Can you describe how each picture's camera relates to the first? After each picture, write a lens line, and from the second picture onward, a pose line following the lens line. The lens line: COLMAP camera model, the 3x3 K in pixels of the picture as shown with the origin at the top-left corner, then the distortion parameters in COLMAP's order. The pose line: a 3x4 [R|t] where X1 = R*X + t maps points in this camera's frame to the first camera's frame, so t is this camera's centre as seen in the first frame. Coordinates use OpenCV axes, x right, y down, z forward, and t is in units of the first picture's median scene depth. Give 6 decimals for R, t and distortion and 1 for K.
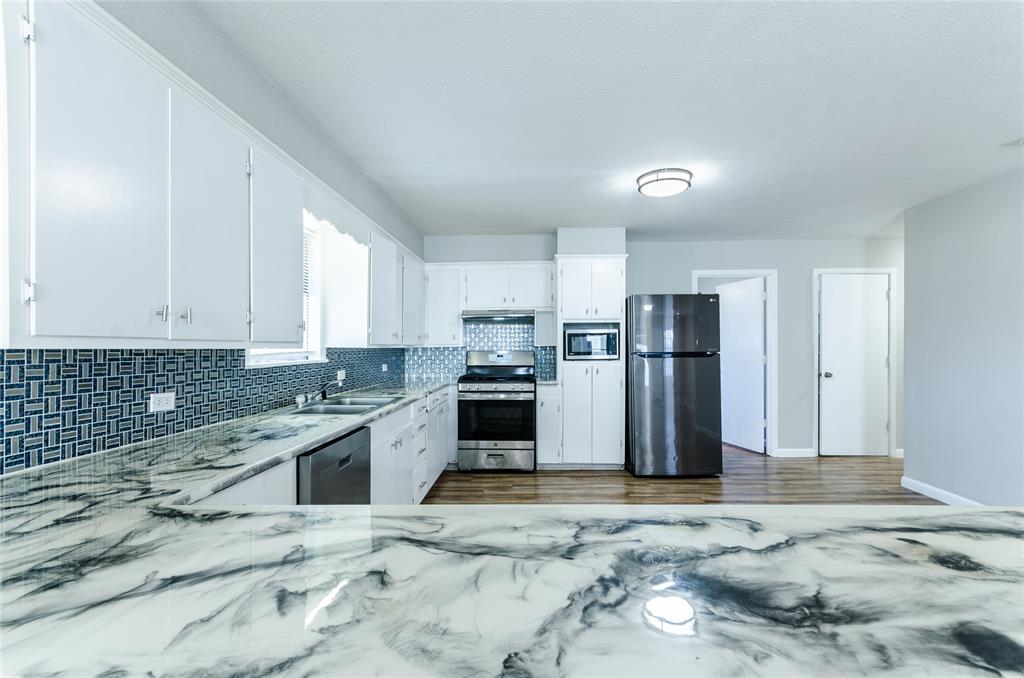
lens RADIAL K [[451.0, 0, 519.5], [0, 451.0, 345.9], [0, 0, 1]] dist [-0.001175, 0.000346]
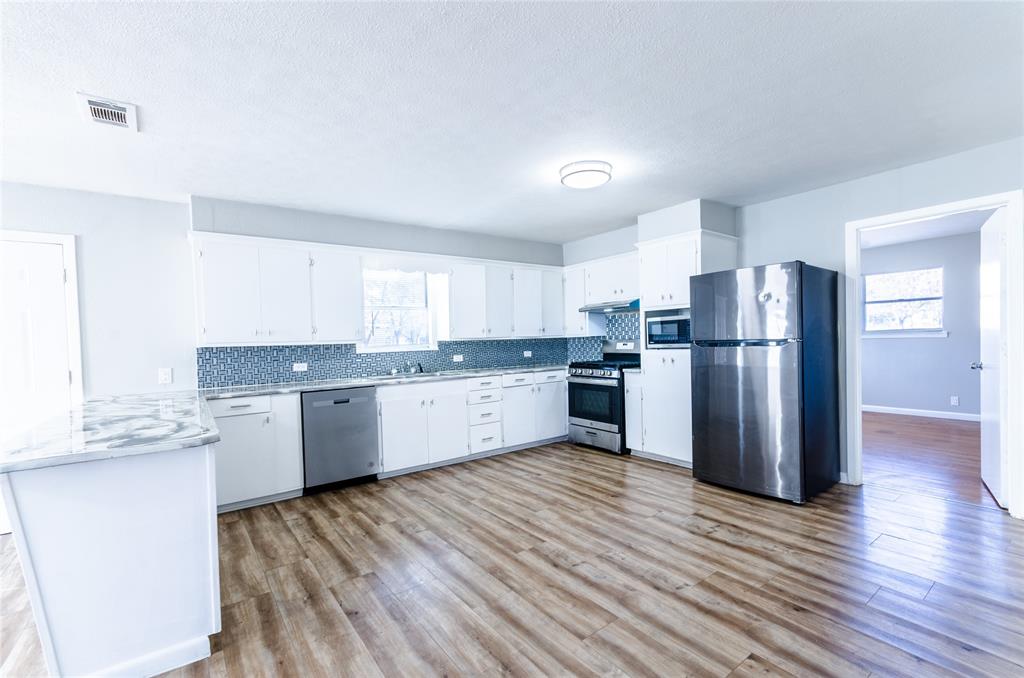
lens RADIAL K [[451.0, 0, 519.5], [0, 451.0, 345.9], [0, 0, 1]] dist [-0.001175, 0.000346]
pose [[0.627850, -0.001245, -0.778334, 0.698088], [0.026180, 0.999467, 0.019520, -0.001591], [0.777894, -0.032633, 0.627547, 0.161271]]
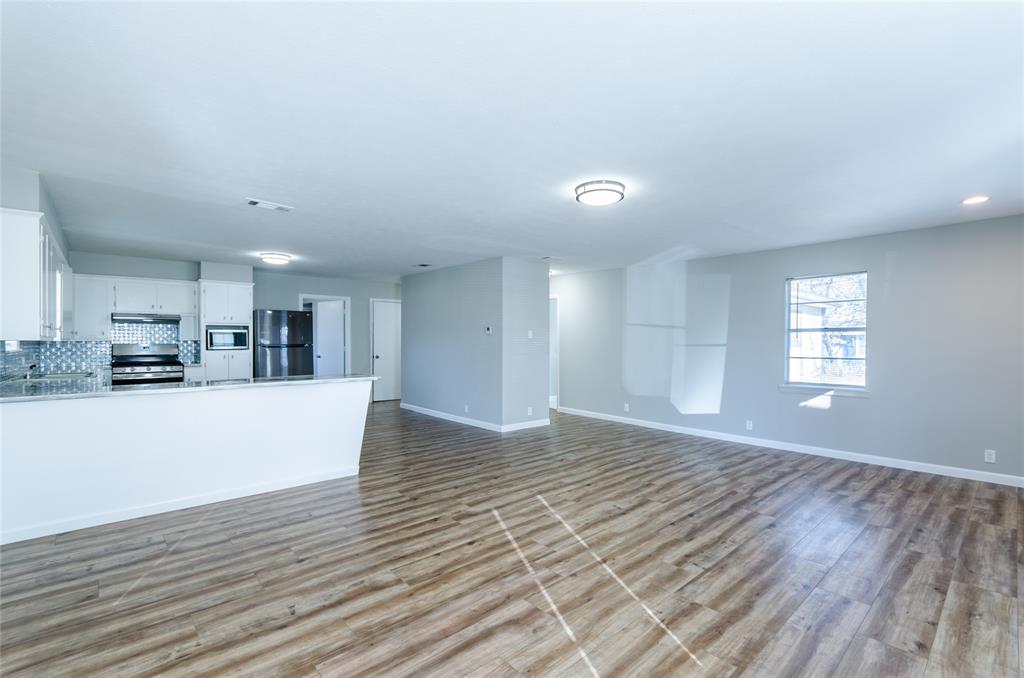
lens RADIAL K [[451.0, 0, 519.5], [0, 451.0, 345.9], [0, 0, 1]] dist [-0.001175, 0.000346]
pose [[0.713383, -0.004107, 0.700762, -0.209299], [-0.002120, 0.999966, 0.008018, 0.004385], [-0.700771, -0.007206, 0.713350, -0.795782]]
